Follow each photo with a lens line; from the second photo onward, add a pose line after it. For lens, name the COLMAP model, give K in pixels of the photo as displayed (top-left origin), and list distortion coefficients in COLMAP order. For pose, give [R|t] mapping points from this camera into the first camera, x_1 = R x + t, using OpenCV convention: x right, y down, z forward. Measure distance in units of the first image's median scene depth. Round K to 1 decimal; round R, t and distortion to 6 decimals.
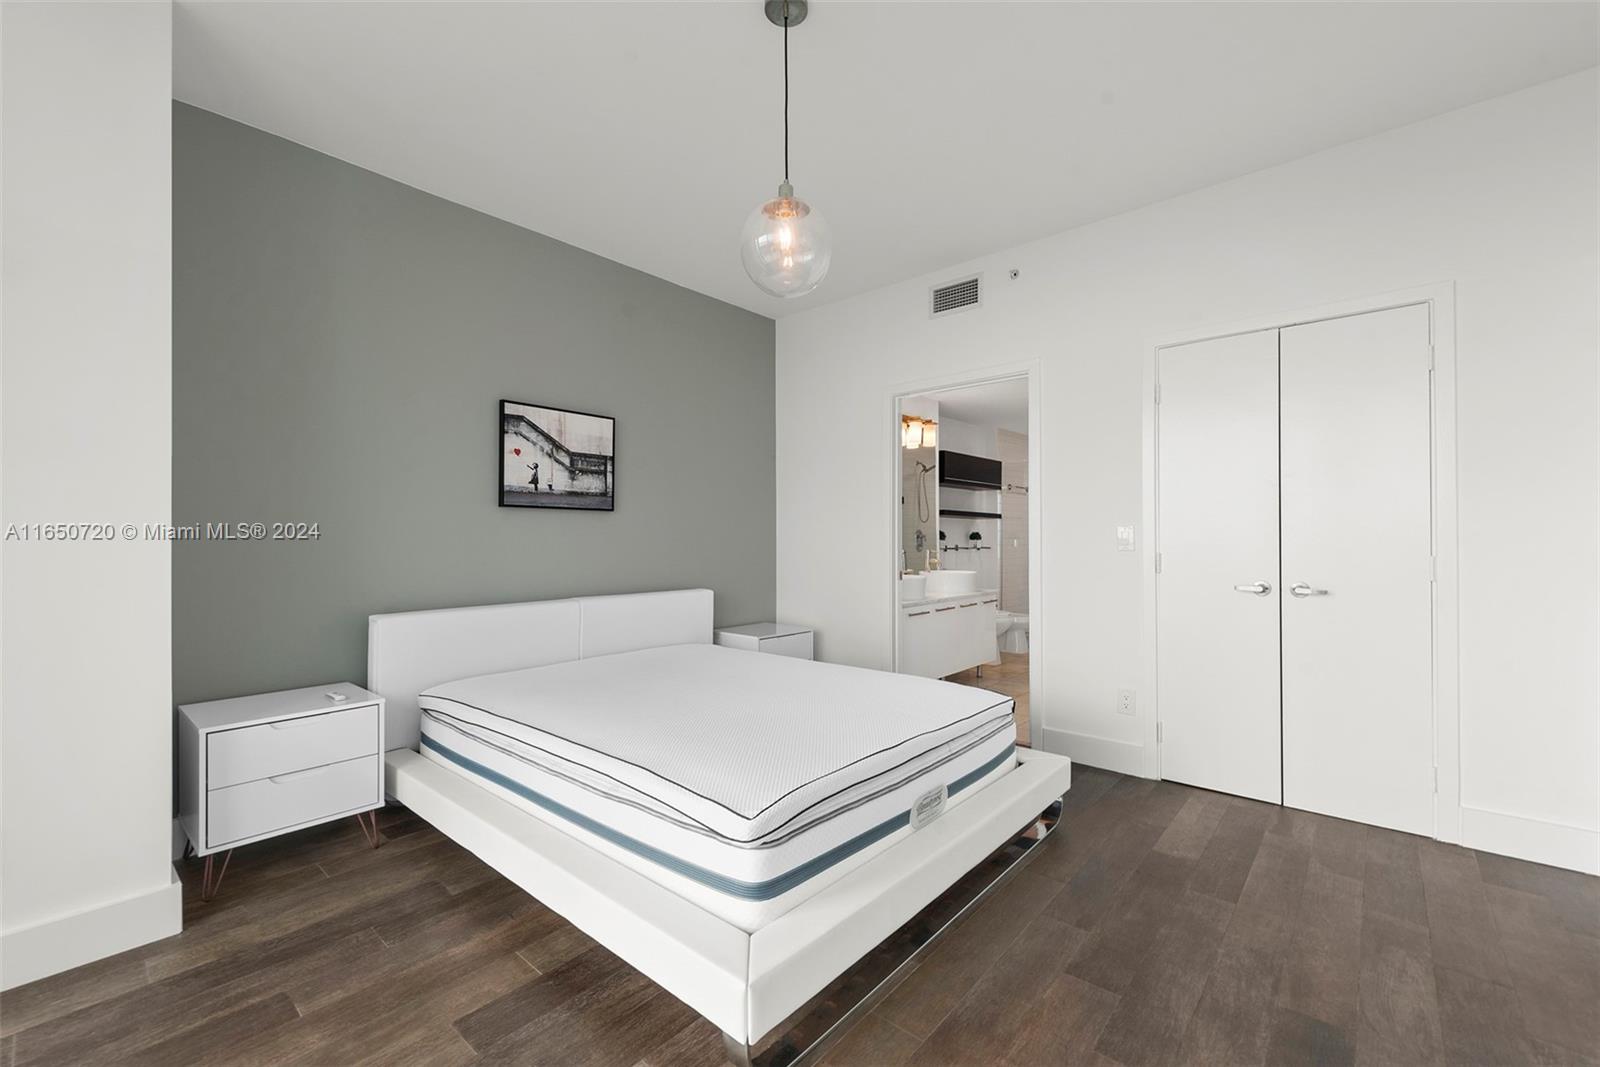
lens RADIAL K [[652.8, 0, 792.3], [0, 652.8, 538.6], [0, 0, 1]] dist [0.004207, 0.000221]
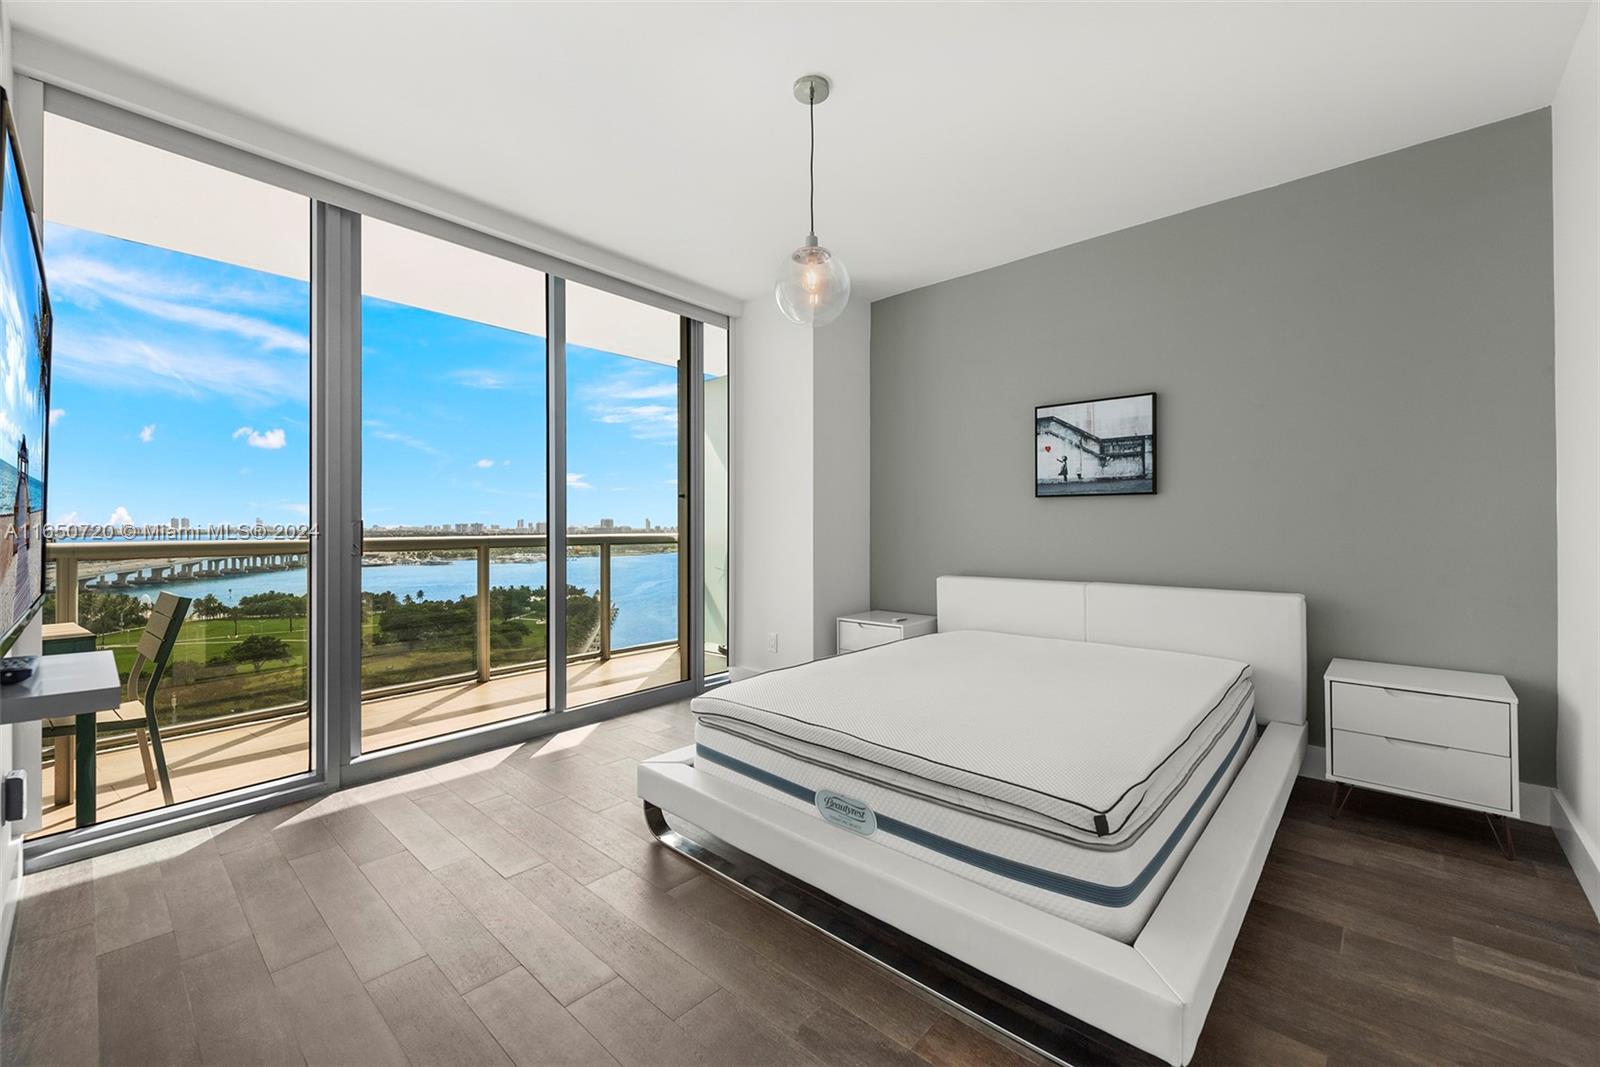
lens RADIAL K [[652.8, 0, 835.8], [0, 652.8, 524.0], [0, 0, 1]] dist [0.004207, 0.000221]
pose [[0.010099, -0.001196, -0.999948, 0.681145], [0.004336, 0.999990, -0.001152, -0.001182], [0.999940, -0.004324, 0.010104, 0.581148]]
